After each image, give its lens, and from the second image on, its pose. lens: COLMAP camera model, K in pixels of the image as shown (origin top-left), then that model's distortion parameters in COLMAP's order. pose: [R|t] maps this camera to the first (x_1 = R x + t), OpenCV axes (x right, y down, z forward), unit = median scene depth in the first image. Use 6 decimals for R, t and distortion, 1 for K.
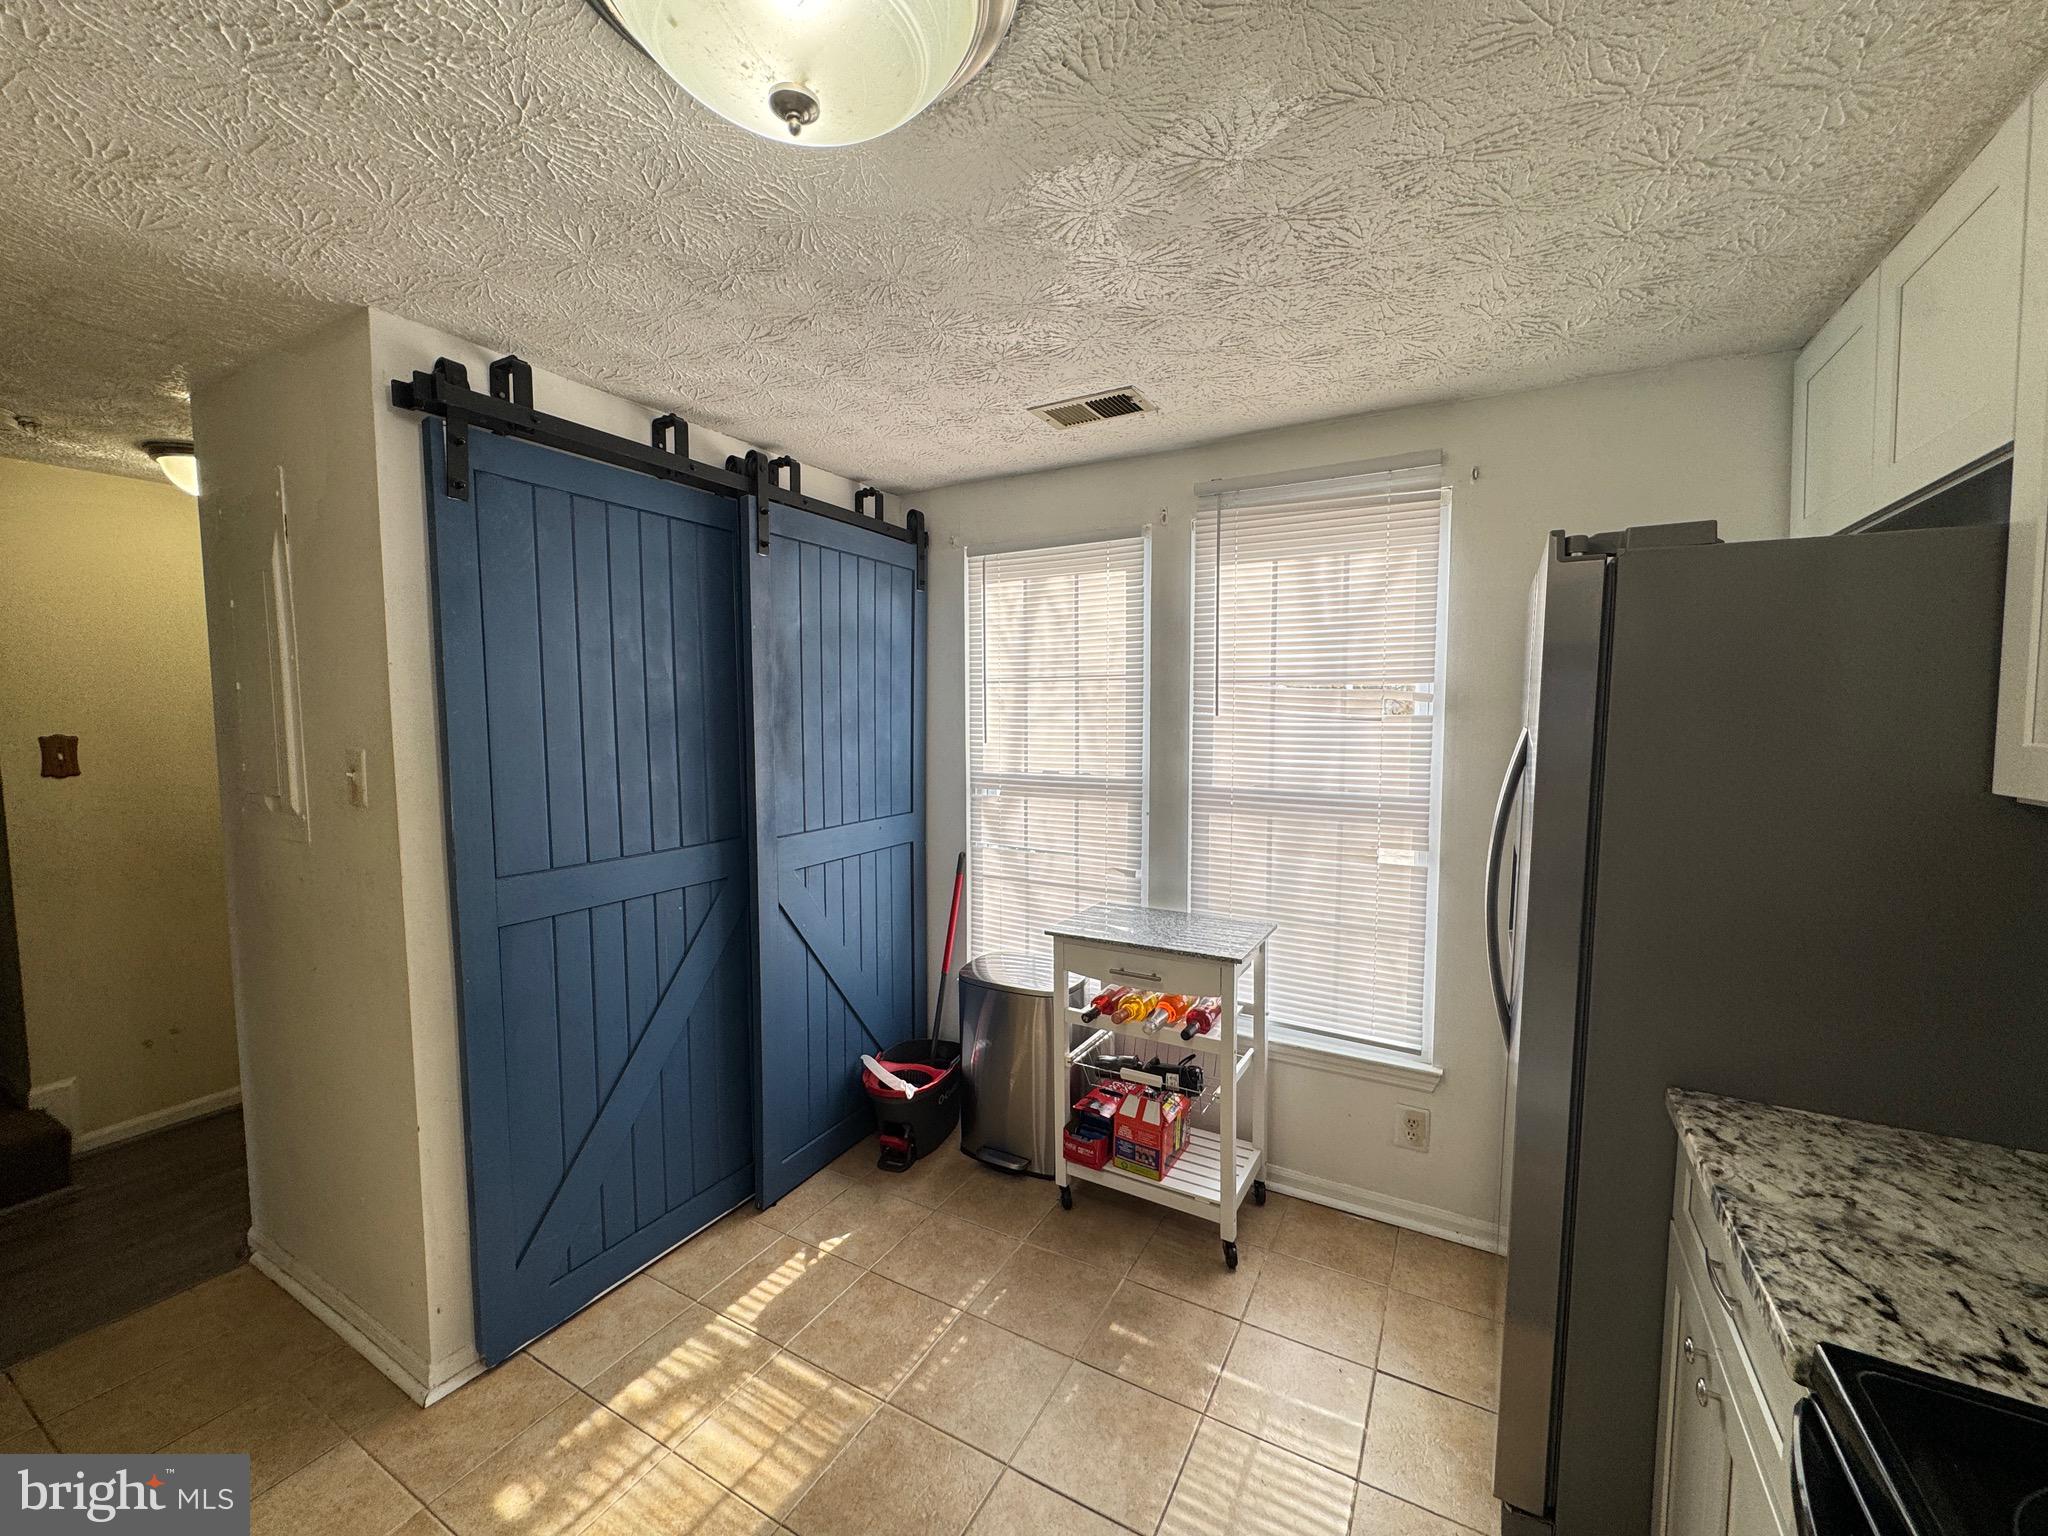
lens RADIAL K [[814.1, 0, 1024.2], [0, 814.1, 769.3], [0, 0, 1]] dist [-0.003898, 0.000160]
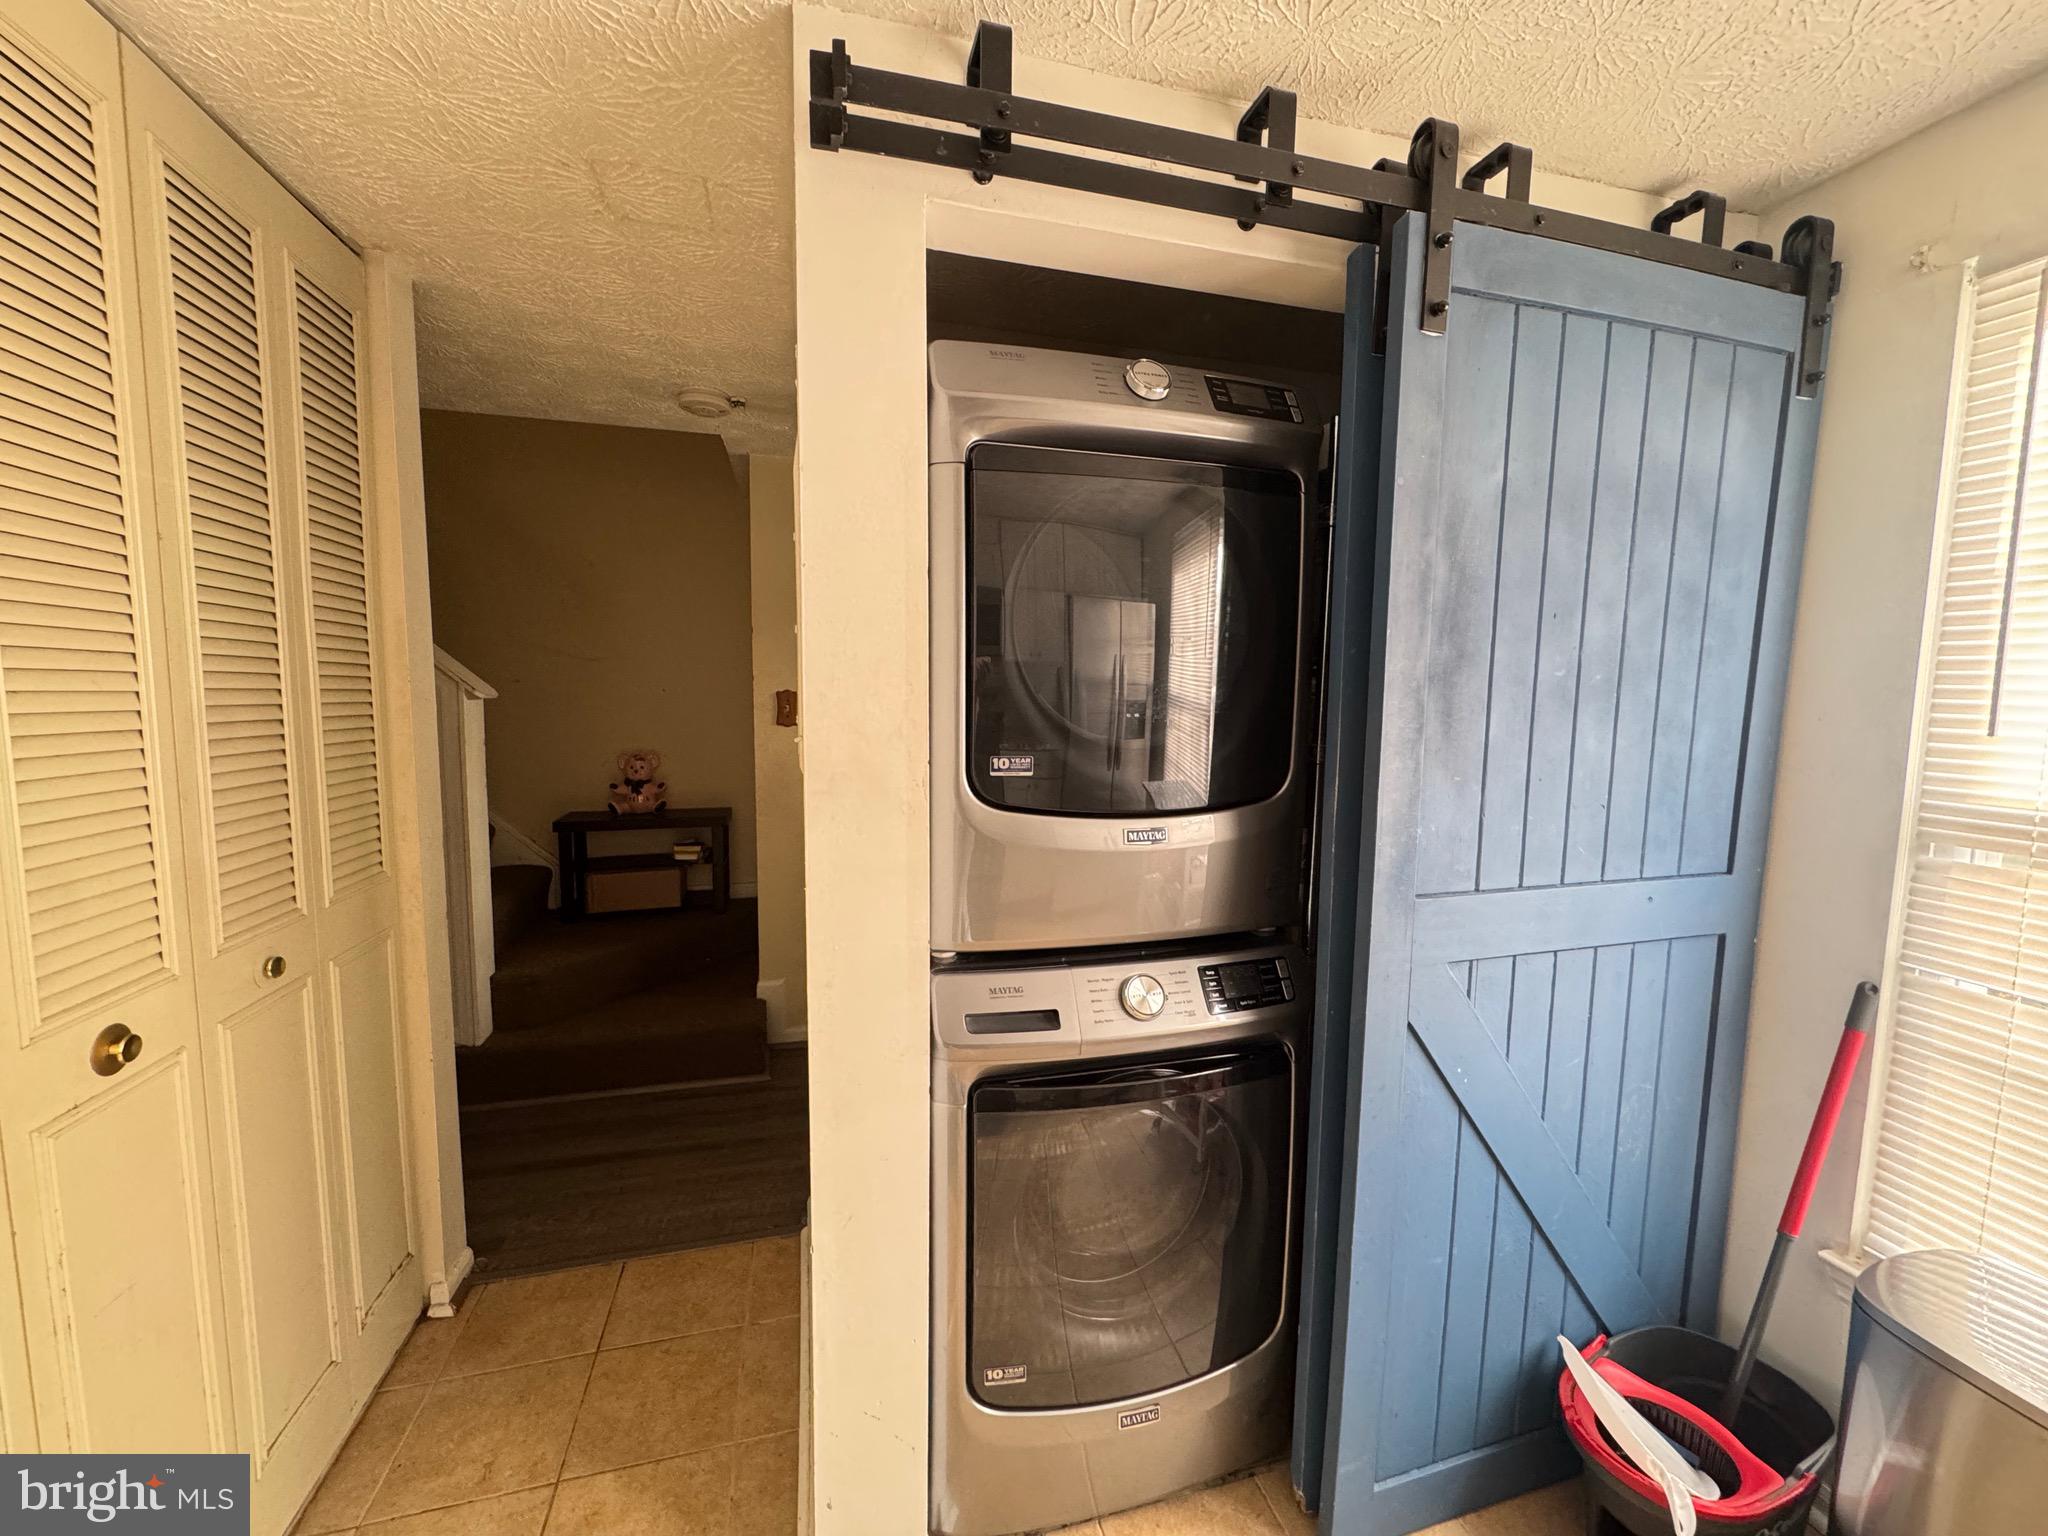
lens RADIAL K [[797.6, 0, 1024.0], [0, 797.6, 768.0], [0, 0, 1]] dist [-0.000845, 0.000085]
pose [[0.697024, 0.076073, -0.713001, -0.107400], [-0.065327, 0.996958, 0.042506, -0.002517], [0.714066, 0.016950, 0.699874, 0.409618]]
